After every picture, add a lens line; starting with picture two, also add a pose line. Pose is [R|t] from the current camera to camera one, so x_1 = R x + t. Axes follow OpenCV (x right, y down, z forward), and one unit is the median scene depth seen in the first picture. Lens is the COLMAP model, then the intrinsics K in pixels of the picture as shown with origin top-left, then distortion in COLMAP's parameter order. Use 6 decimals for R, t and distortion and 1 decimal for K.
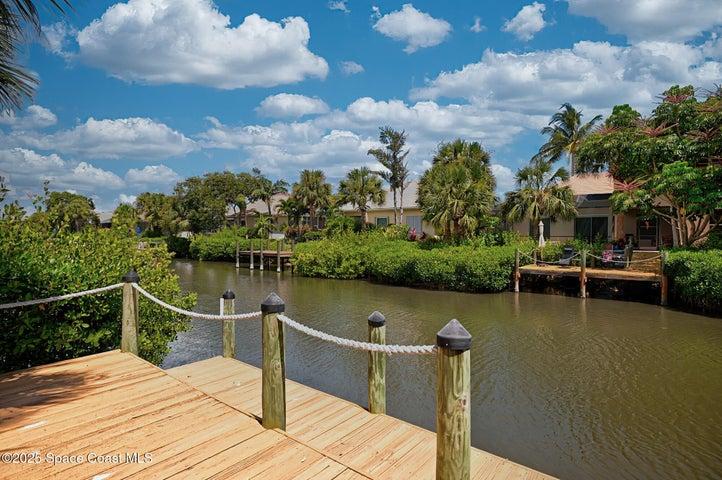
lens RADIAL K [[399.9, 0, 361.0], [0, 399.9, 240.0], [0, 0, 1]] dist [-0.054147, 0.056523]
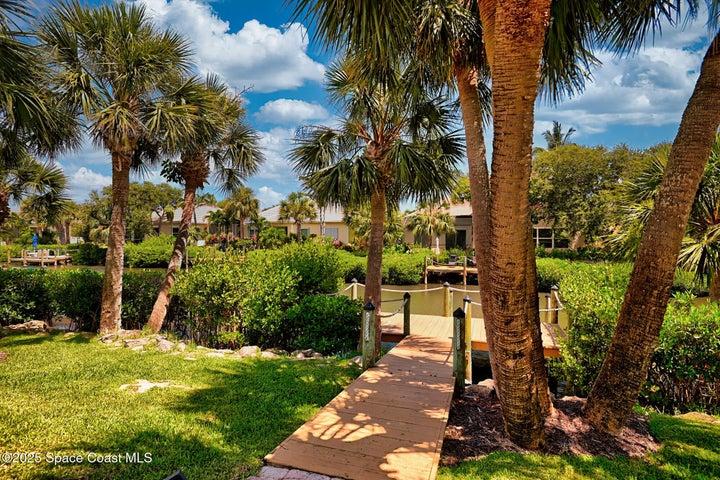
lens RADIAL K [[398.8, 0, 360.0], [0, 398.8, 240.0], [0, 0, 1]] dist [-0.054147, 0.056523]
pose [[0.942351, -0.004266, 0.334599, -0.302927], [0.003528, 0.999990, 0.002812, -0.037688], [-0.334608, -0.001469, 0.942356, -0.315966]]
